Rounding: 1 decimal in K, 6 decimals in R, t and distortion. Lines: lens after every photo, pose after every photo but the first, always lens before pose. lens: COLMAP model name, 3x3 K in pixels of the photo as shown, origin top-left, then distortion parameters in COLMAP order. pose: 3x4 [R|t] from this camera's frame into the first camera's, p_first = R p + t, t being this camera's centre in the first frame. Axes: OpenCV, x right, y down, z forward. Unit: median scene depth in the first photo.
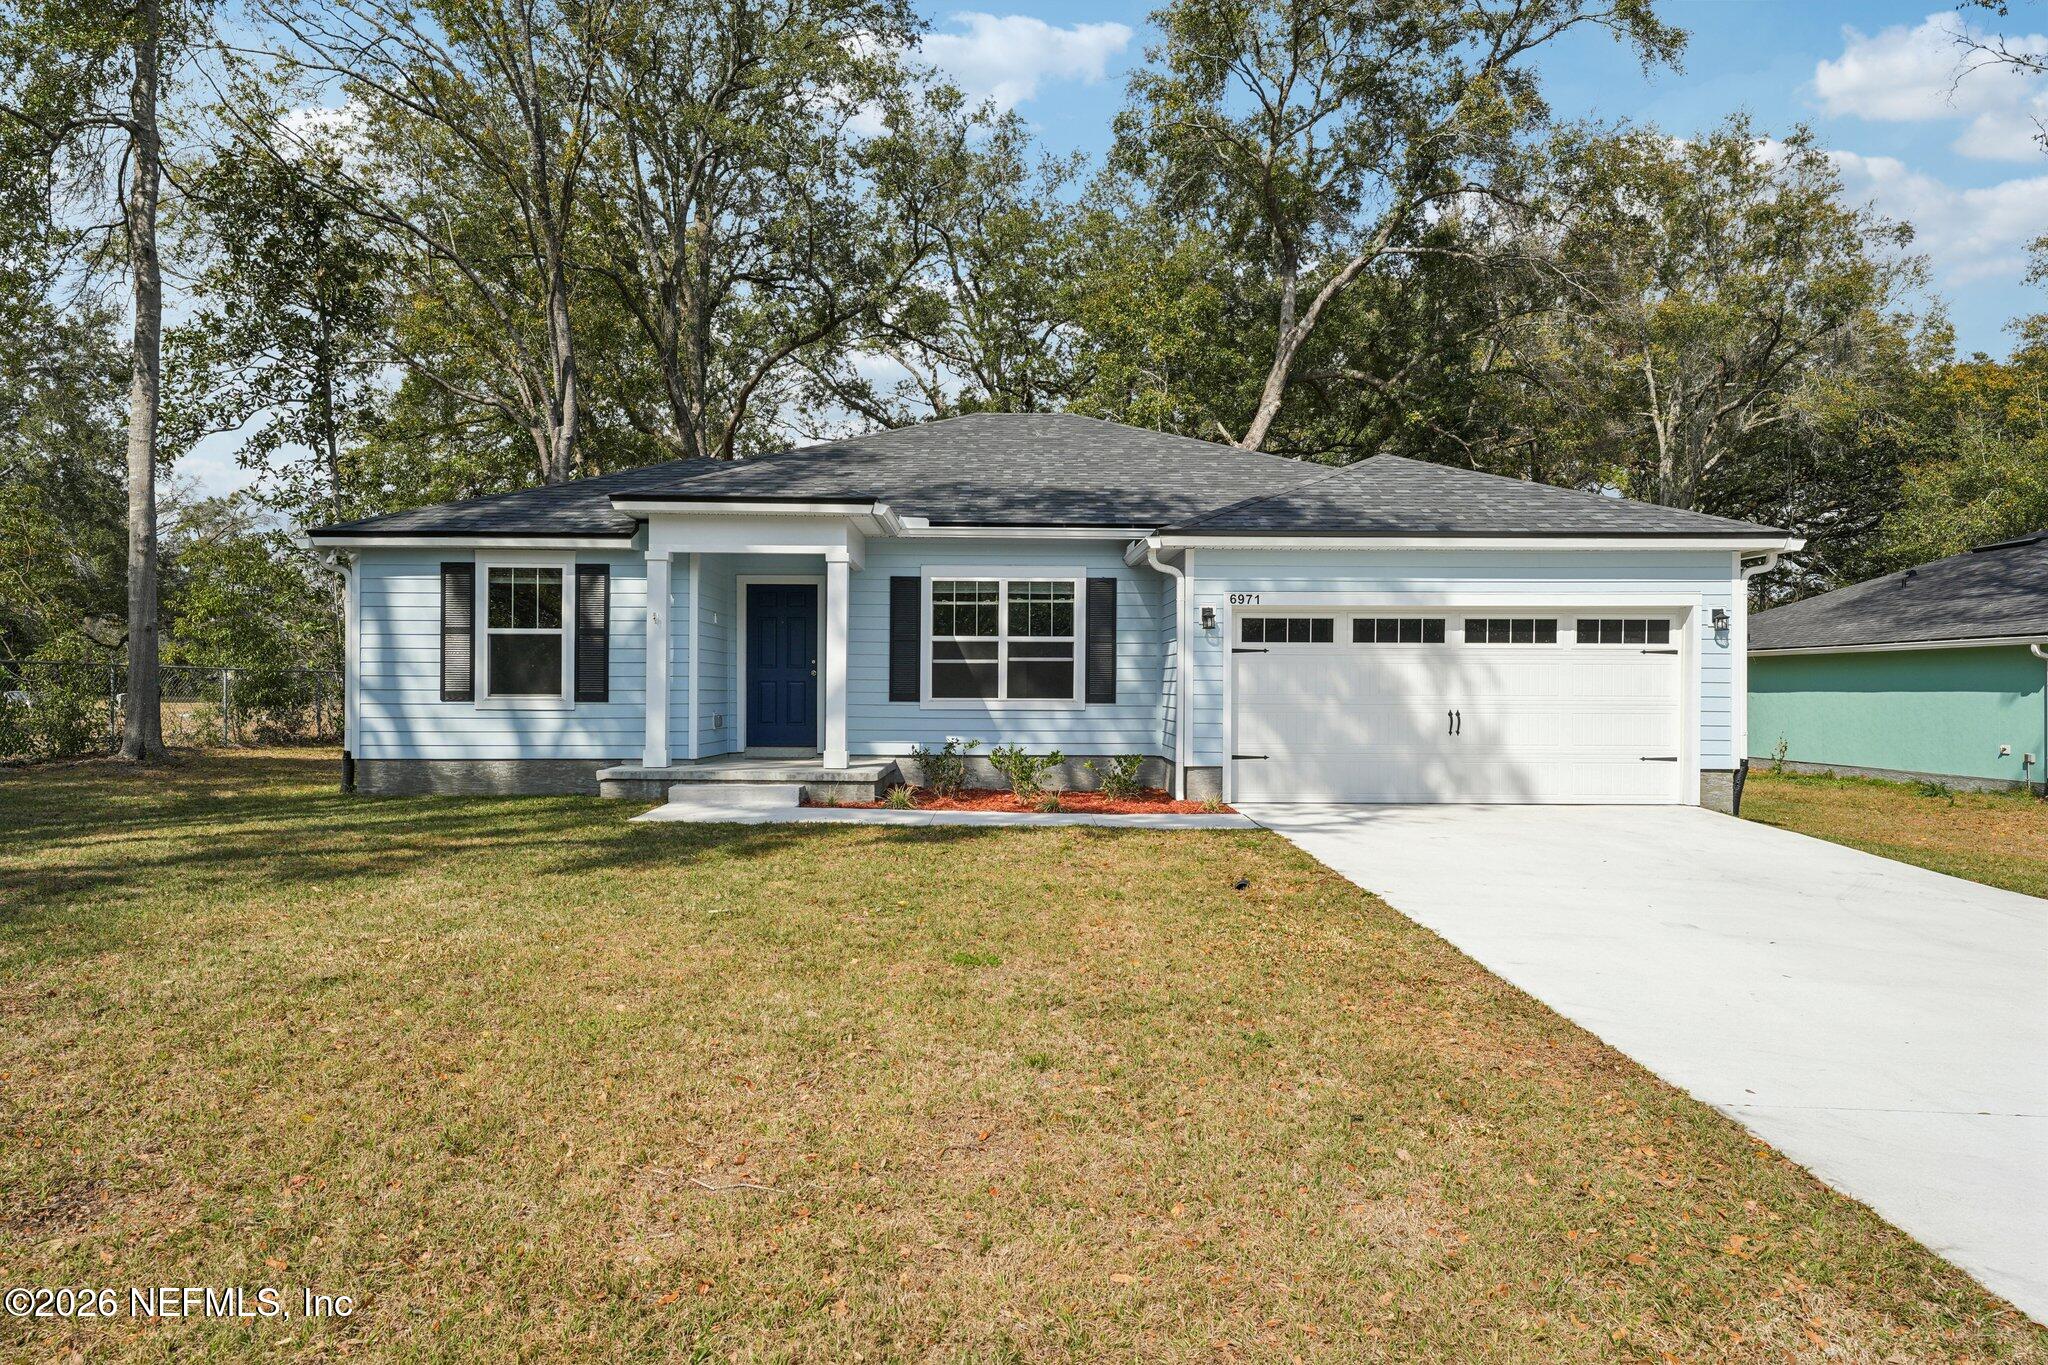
lens RADIAL K [[1380.1, 0, 1052.3], [0, 1380.1, 640.2], [0, 0, 1]] dist [0.001979, -0.000848]
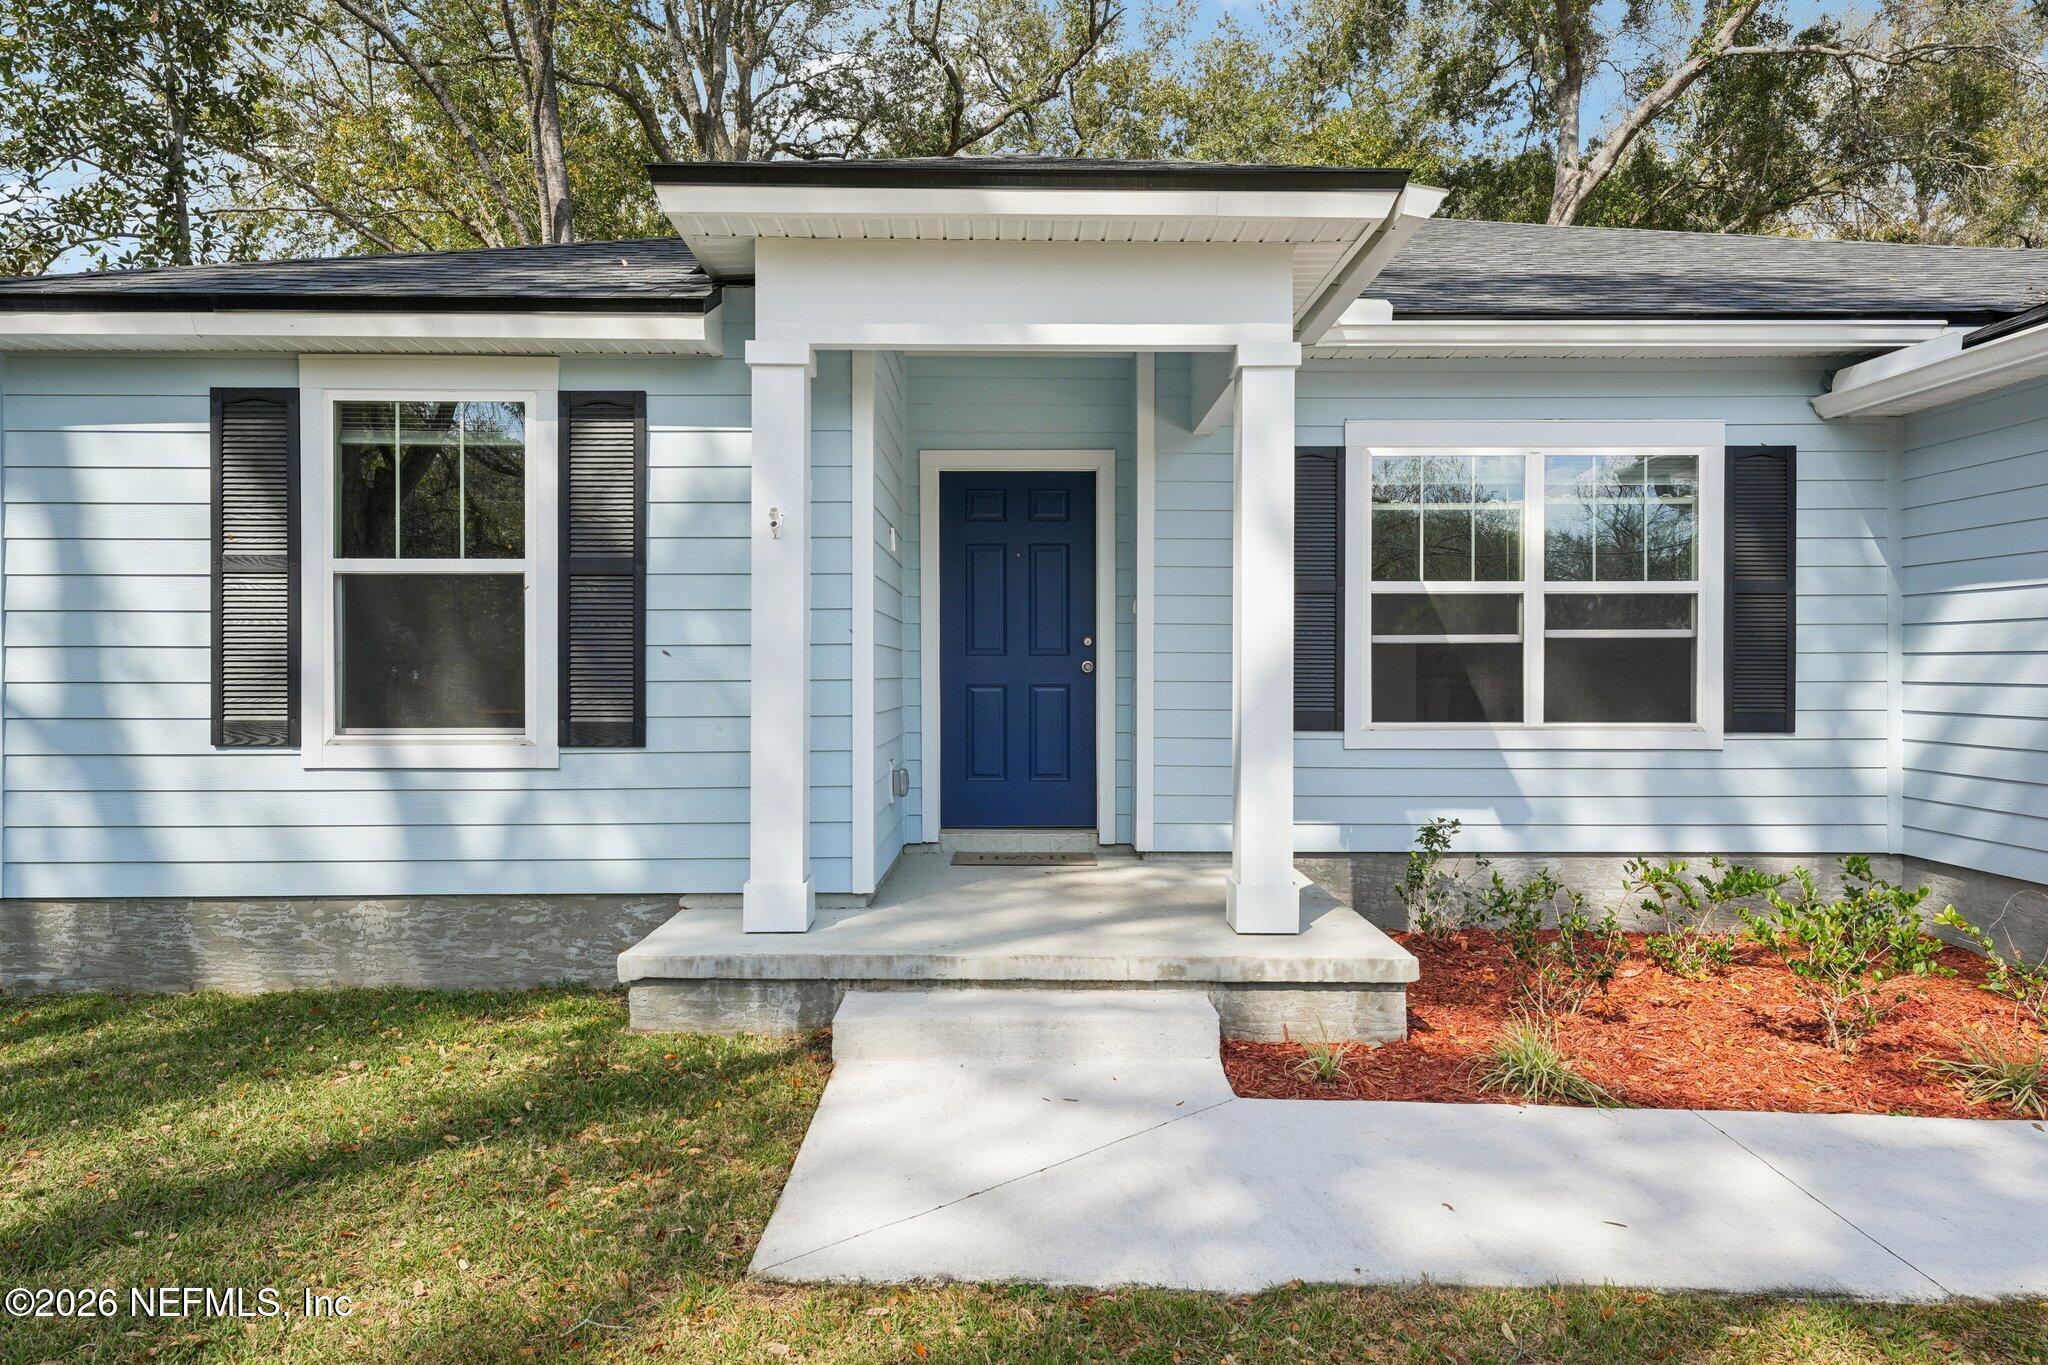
lens RADIAL K [[1380.1, 0, 1052.3], [0, 1380.1, 640.2], [0, 0, 1]] dist [0.001979, -0.000848]
pose [[0.999967, -0.005437, -0.005993, -0.203923], [0.005507, 0.999916, 0.011741, 0.010790], [0.005929, -0.011774, 0.999913, 0.610613]]
